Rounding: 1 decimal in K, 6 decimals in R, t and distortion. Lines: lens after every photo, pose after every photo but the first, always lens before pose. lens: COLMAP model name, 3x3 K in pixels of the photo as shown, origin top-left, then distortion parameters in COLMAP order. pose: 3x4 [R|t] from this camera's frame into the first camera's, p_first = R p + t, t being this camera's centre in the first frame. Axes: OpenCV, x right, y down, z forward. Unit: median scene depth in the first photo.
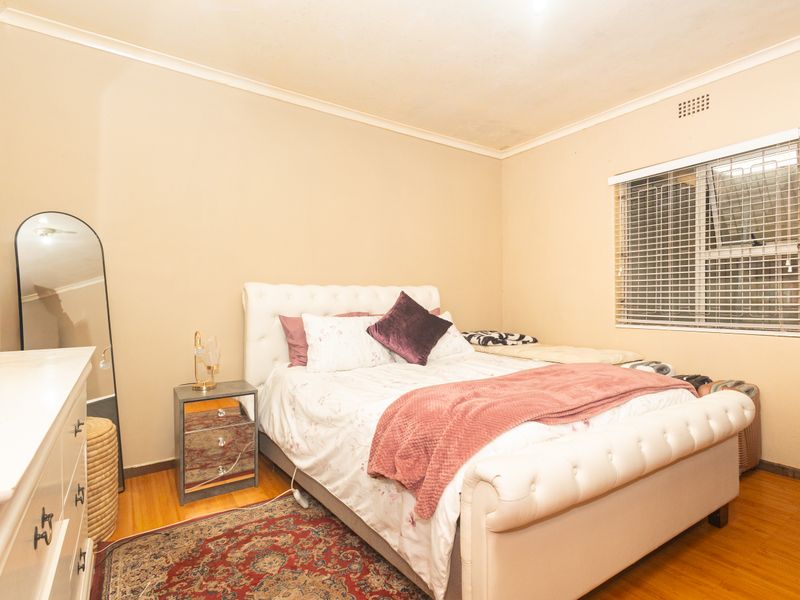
lens RADIAL K [[411.3, 0, 398.5], [0, 411.3, 299.6], [0, 0, 1]] dist [0.003775, -0.000171]
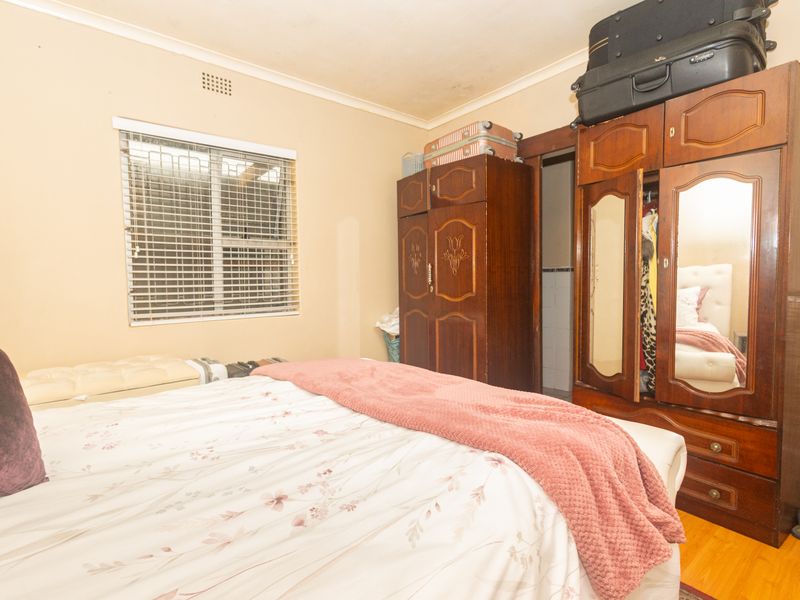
lens RADIAL K [[411.3, 0, 398.5], [0, 411.3, 299.6], [0, 0, 1]] dist [0.003775, -0.000171]
pose [[-0.095717, -0.031577, 0.994908, -0.281156], [0.021870, 0.999189, 0.033817, 0.005271], [-0.995168, 0.024996, -0.094948, 0.670007]]
